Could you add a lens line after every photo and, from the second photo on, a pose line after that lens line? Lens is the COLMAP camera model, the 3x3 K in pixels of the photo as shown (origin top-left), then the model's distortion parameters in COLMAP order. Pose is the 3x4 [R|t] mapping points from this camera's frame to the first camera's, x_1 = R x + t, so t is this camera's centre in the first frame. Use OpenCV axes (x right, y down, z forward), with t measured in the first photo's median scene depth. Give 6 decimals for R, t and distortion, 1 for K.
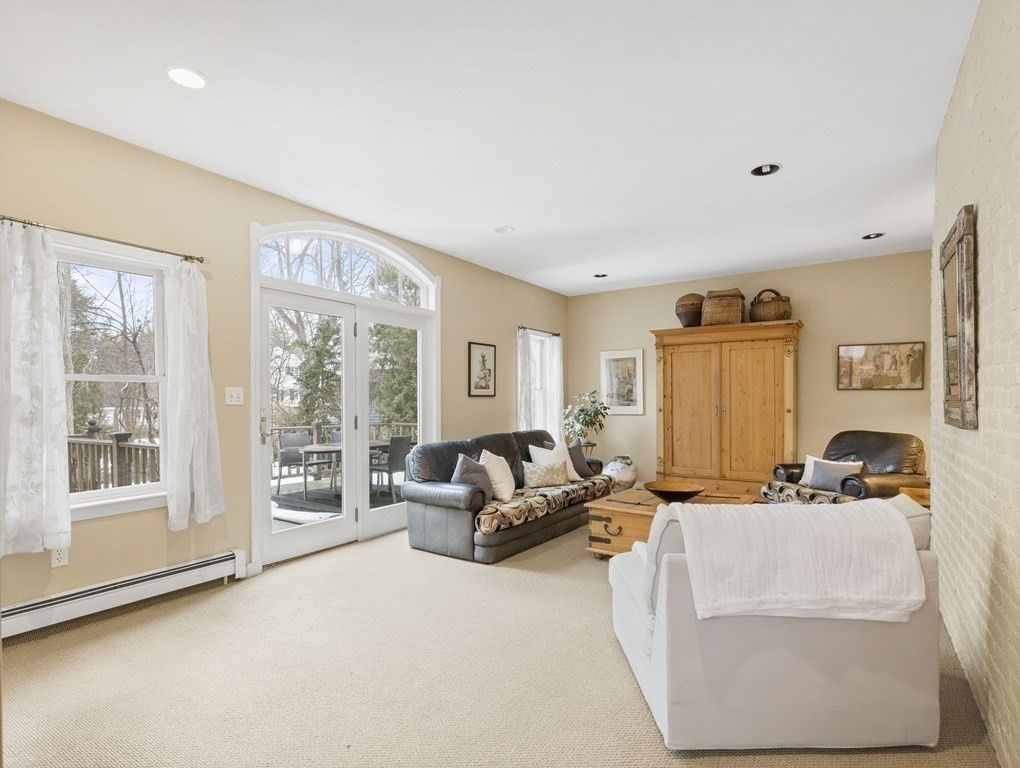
lens RADIAL K [[516.5, 0, 526.7], [0, 516.5, 404.9], [0, 0, 1]] dist [-0.000631, 0.000060]
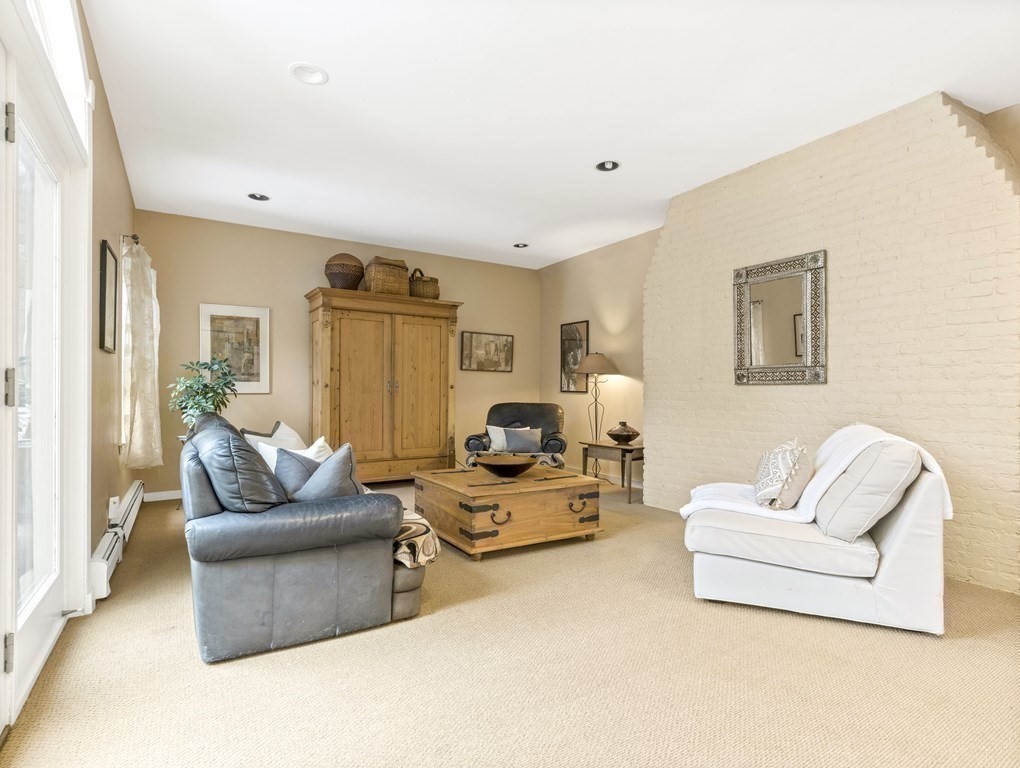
lens RADIAL K [[516.5, 0, 507.3], [0, 516.5, 388.8], [0, 0, 1]] dist [-0.000631, 0.000060]
pose [[0.436177, 0.013837, 0.899755, -0.392264], [0.002610, 0.999858, -0.016642, 0.032627], [-0.899857, 0.009607, 0.436079, 0.424589]]
